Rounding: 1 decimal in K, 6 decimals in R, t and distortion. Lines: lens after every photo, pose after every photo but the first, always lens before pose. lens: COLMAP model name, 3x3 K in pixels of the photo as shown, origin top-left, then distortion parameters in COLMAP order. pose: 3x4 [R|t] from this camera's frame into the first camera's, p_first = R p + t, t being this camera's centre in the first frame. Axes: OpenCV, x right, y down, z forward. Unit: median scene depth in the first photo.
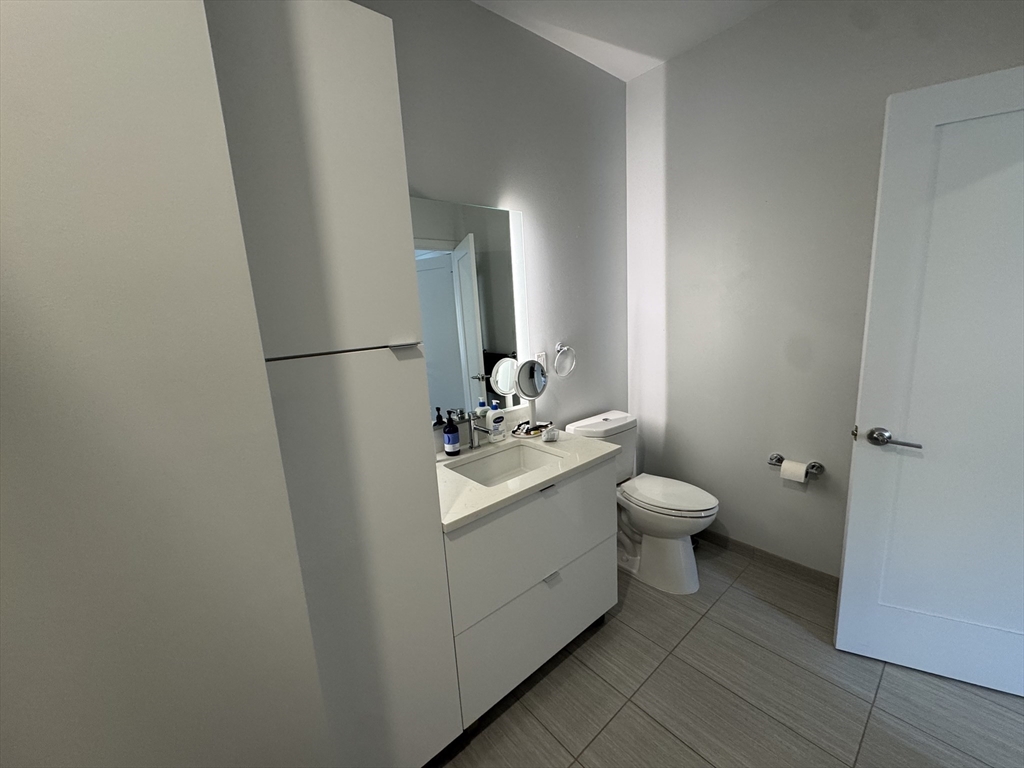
lens RADIAL K [[408.2, 0, 510.1], [0, 408.2, 383.9], [0, 0, 1]] dist [-0.003723, -0.000030]
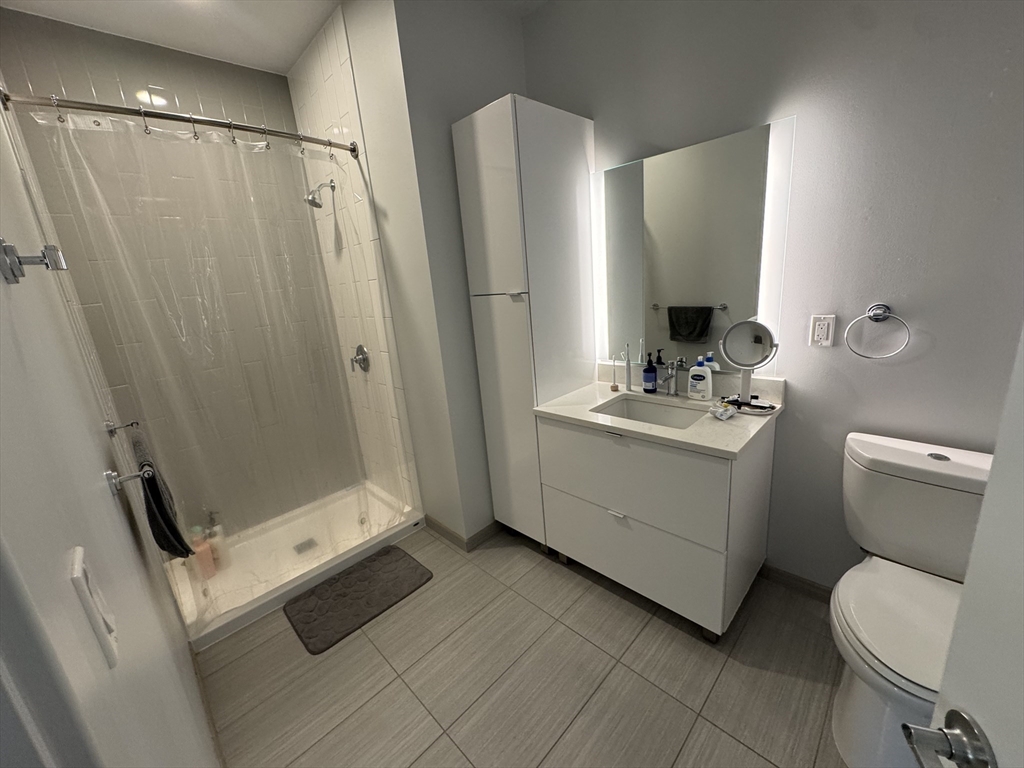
lens RADIAL K [[407.9, 0, 511.1], [0, 407.9, 383.7], [0, 0, 1]] dist [-0.002585, 0.000325]
pose [[0.083041, 0.302921, -0.949391, 1.044931], [-0.097679, 0.950568, 0.294752, -0.168971], [0.991747, 0.068259, 0.108526, 0.576665]]
